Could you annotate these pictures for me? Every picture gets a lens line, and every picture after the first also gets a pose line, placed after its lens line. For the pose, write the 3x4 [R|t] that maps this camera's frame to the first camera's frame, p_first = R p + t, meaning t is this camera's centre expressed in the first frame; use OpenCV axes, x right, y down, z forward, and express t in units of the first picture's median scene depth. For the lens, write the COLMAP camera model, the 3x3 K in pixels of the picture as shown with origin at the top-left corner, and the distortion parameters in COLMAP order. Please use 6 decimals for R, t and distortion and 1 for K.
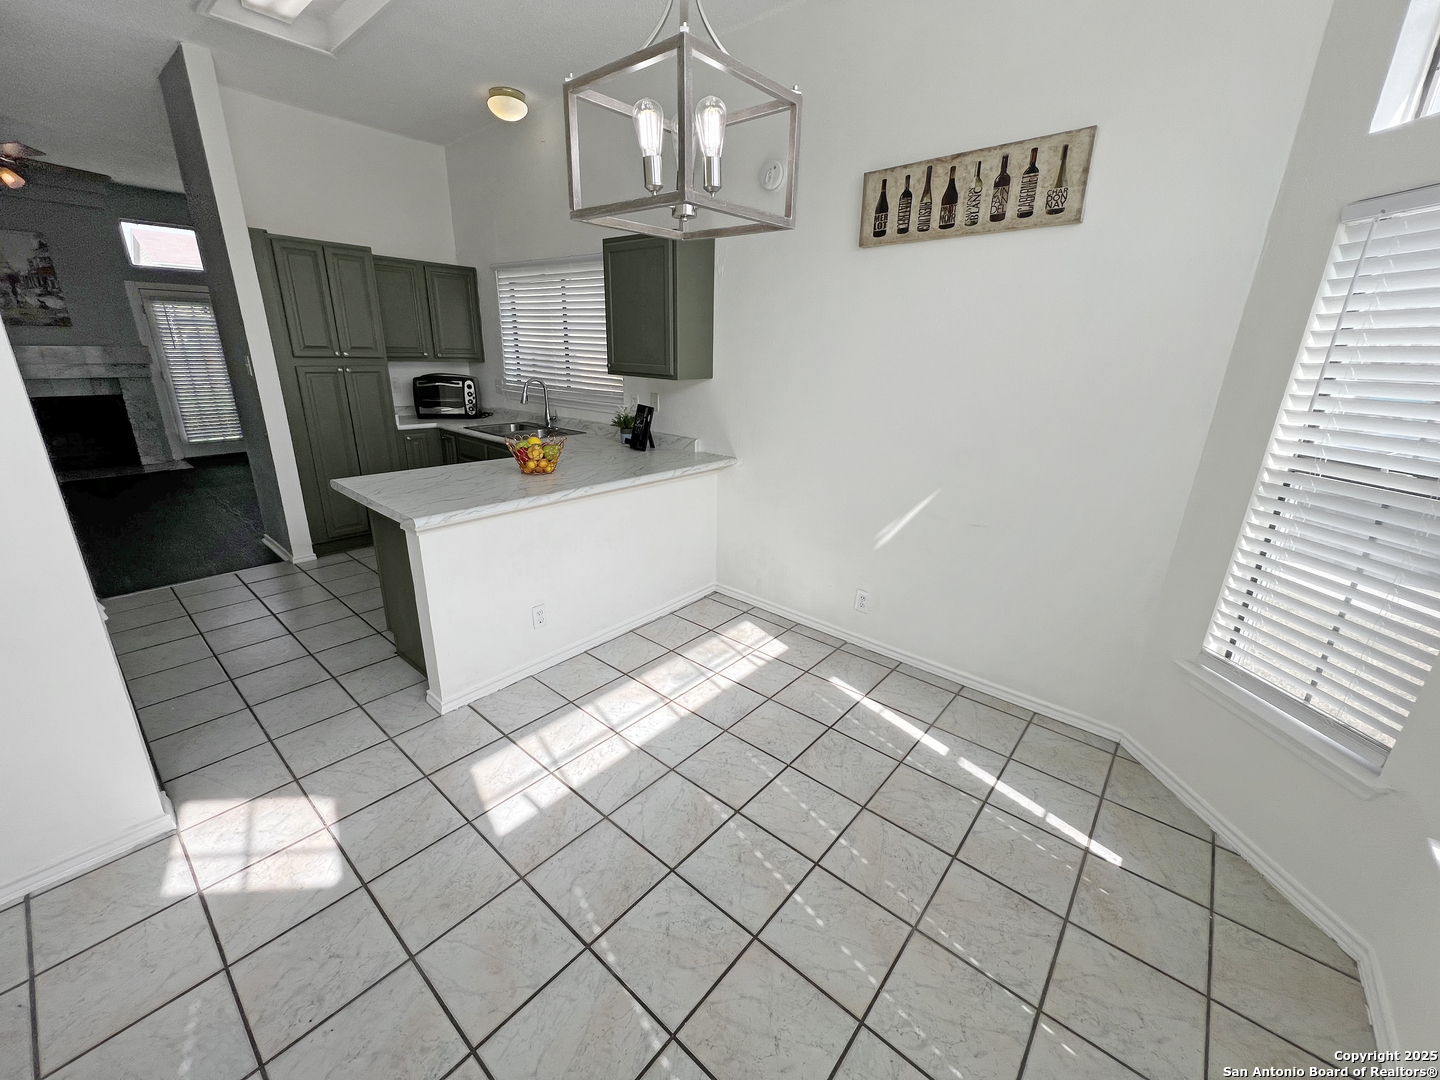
lens RADIAL K [[576.2, 0, 720.0], [0, 576.2, 540.0], [0, 0, 1]] dist [-0.001587, 0.000504]
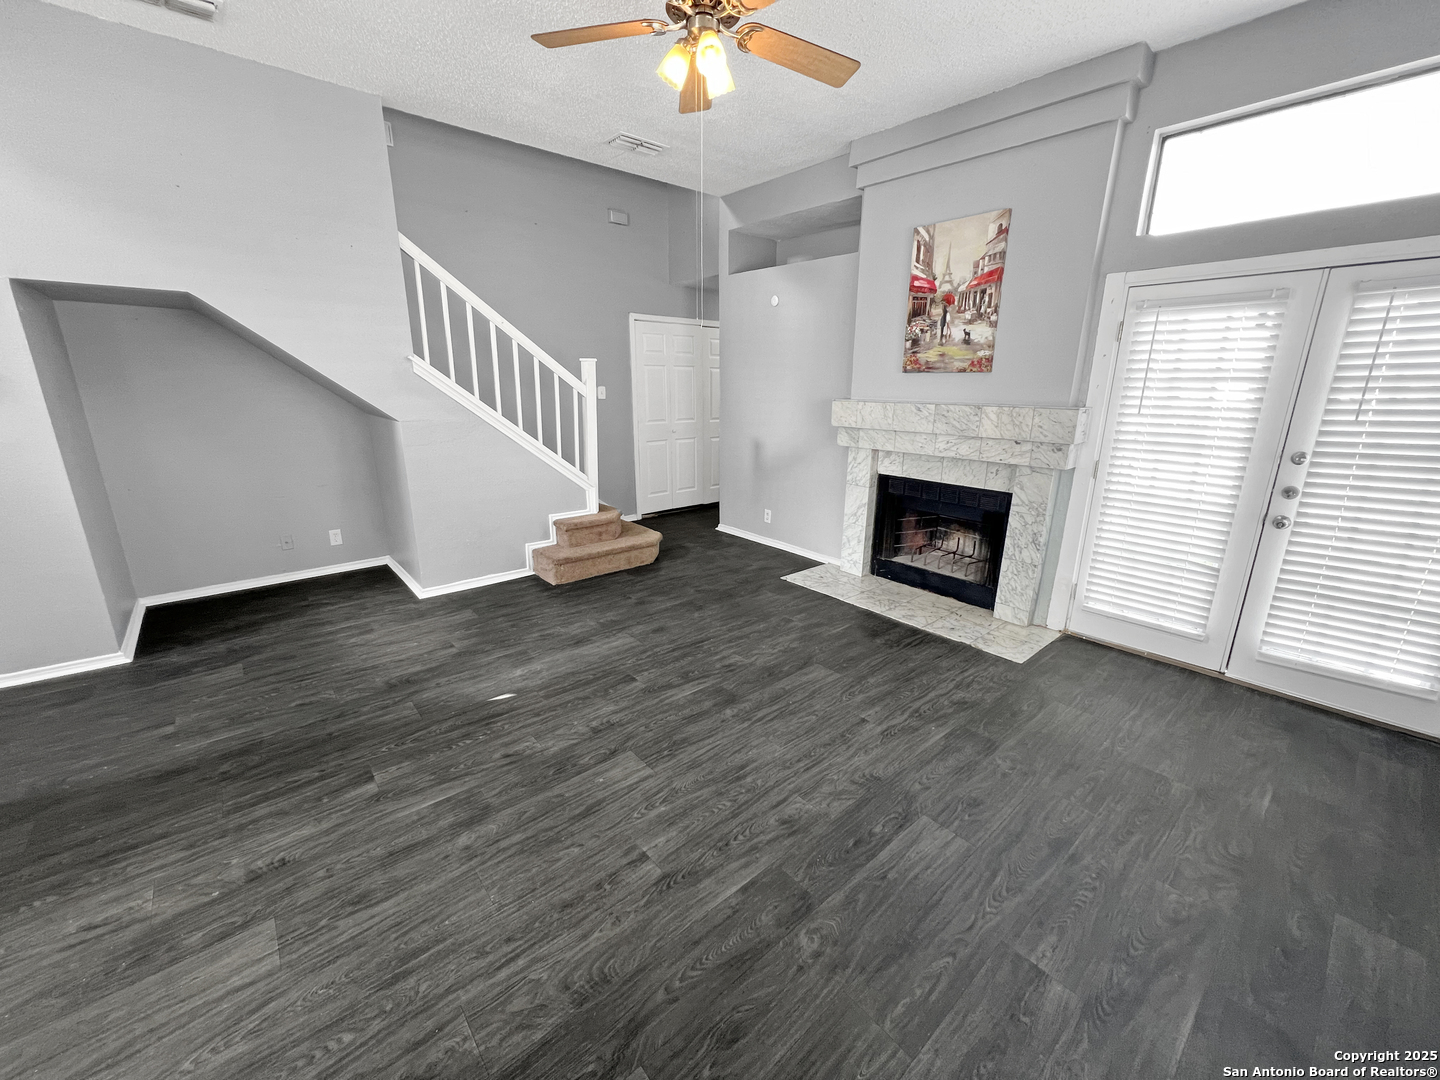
lens RADIAL K [[576.2, 0, 720.0], [0, 576.2, 540.0], [0, 0, 1]] dist [-0.001587, 0.000504]
pose [[-0.152572, 0.238629, -0.959051, -0.826456], [-0.327699, 0.903297, 0.276889, -0.480252], [0.932381, 0.356526, -0.059619, 1.389773]]
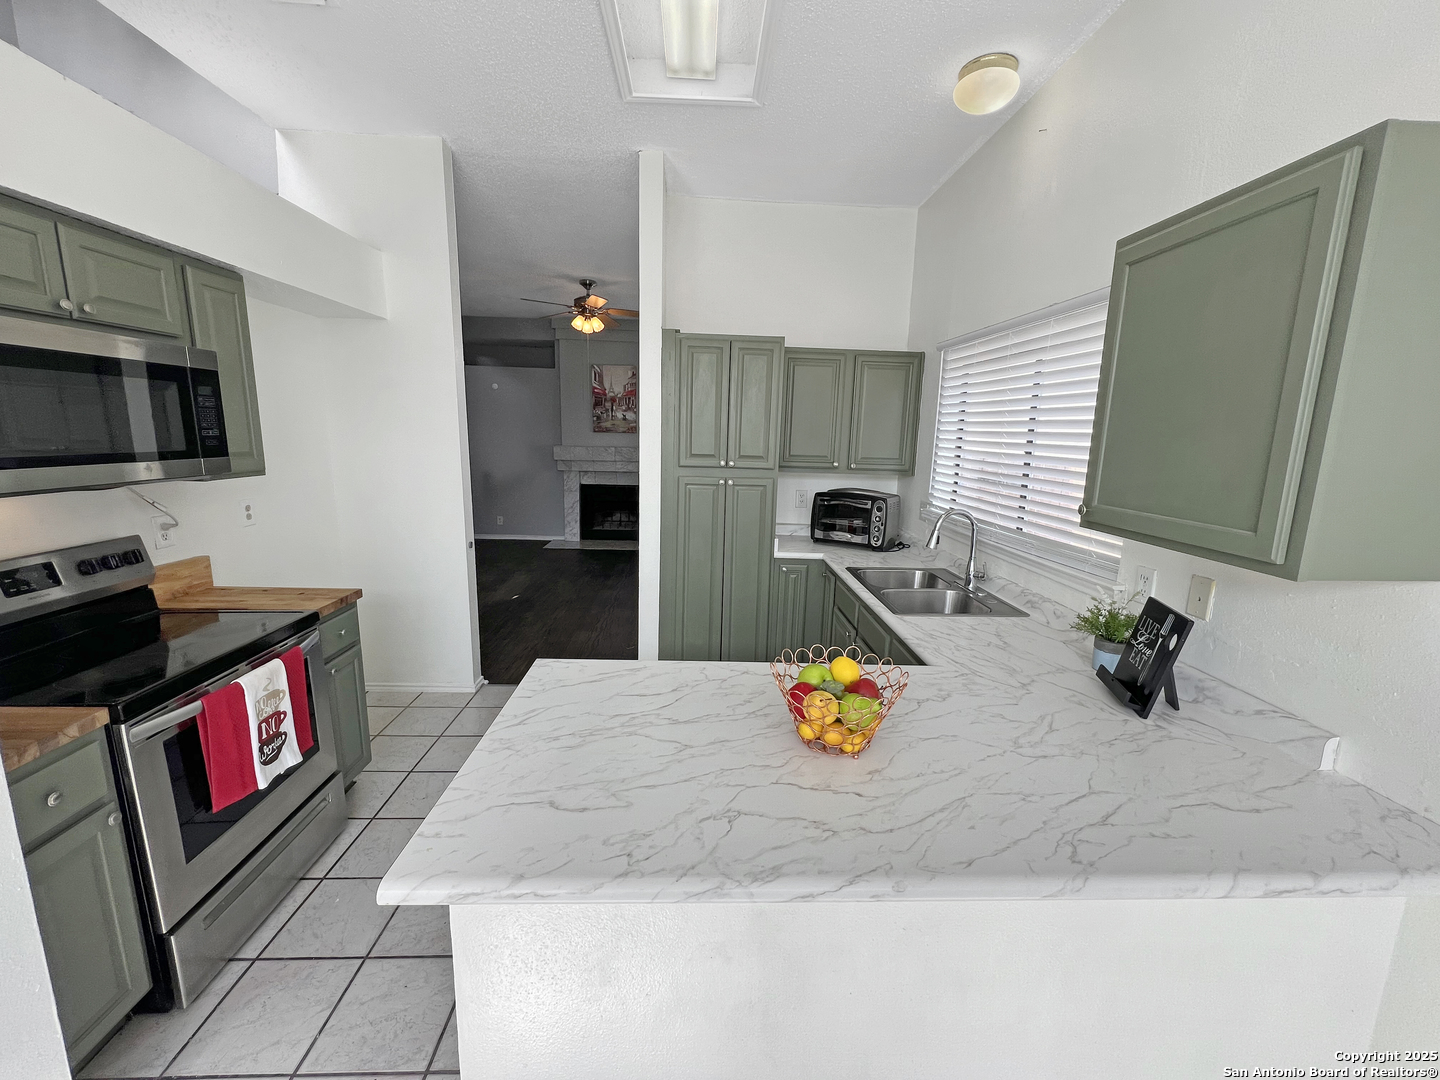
lens RADIAL K [[579.5, 0, 720.0], [0, 579.5, 540.0], [0, 0, 1]] dist [-0.002123, -0.000130]
pose [[0.681578, 0.123692, -0.721215, -0.054537], [-0.239157, 0.969138, -0.059802, -0.174700], [0.691560, 0.213243, 0.690125, 0.469572]]
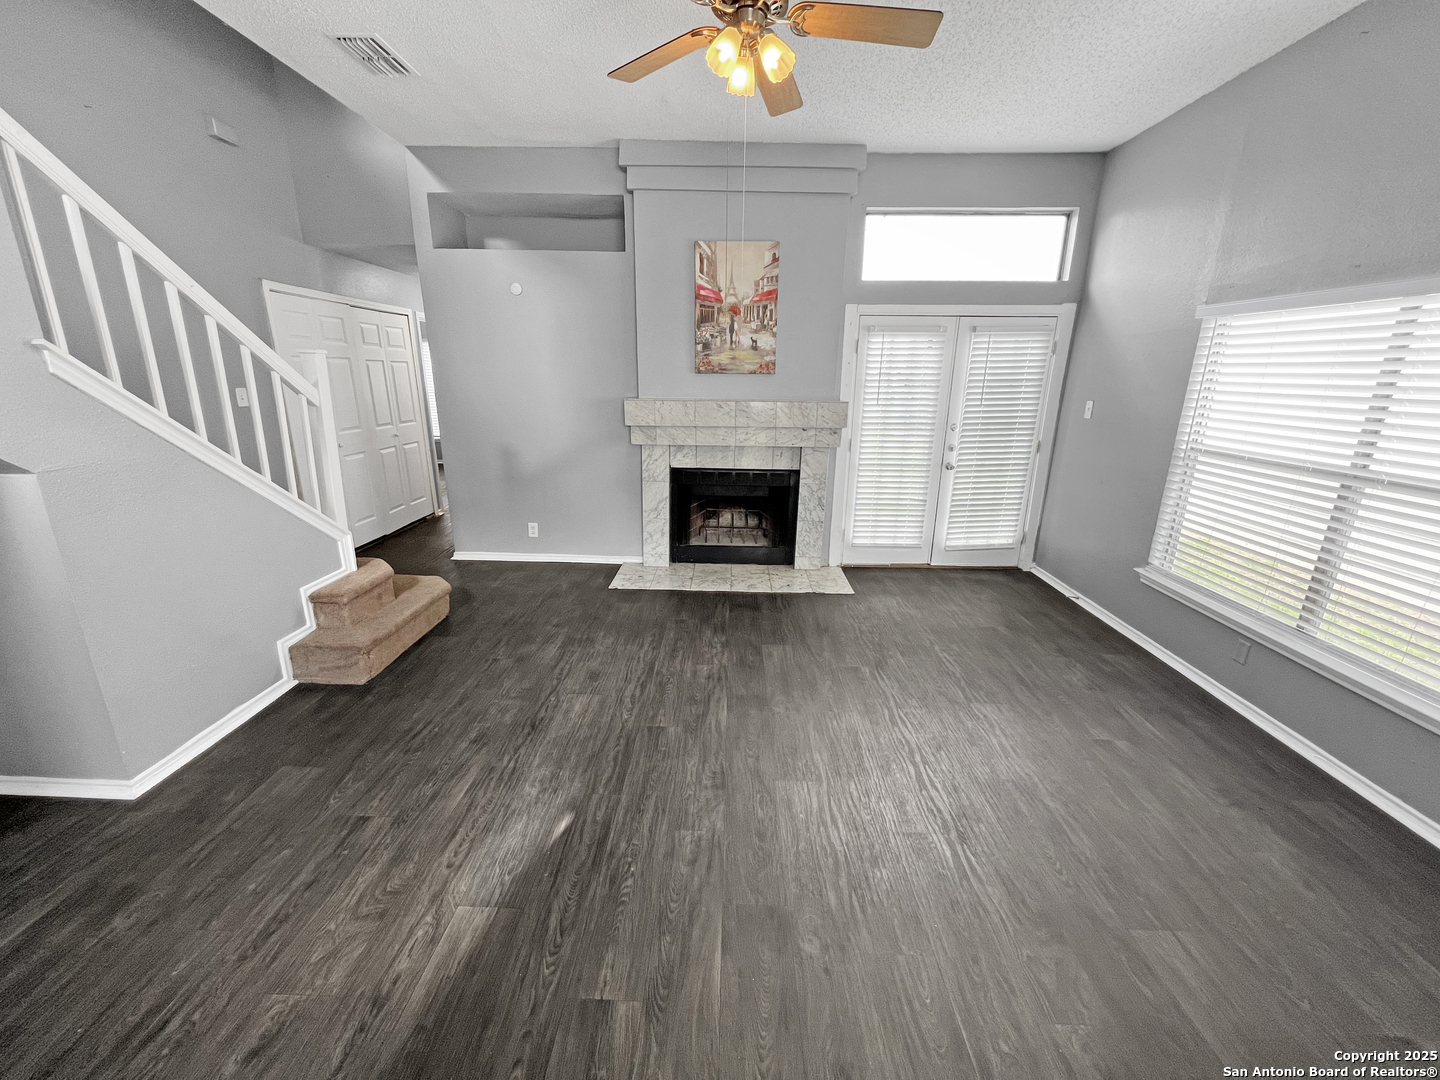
lens RADIAL K [[576.2, 0, 720.0], [0, 576.2, 540.0], [0, 0, 1]] dist [-0.001587, 0.000504]
pose [[0.631499, 0.197520, -0.749797, -0.999013], [-0.244554, 0.968390, 0.049134, -0.321366], [0.735801, 0.152338, 0.659841, 0.861165]]
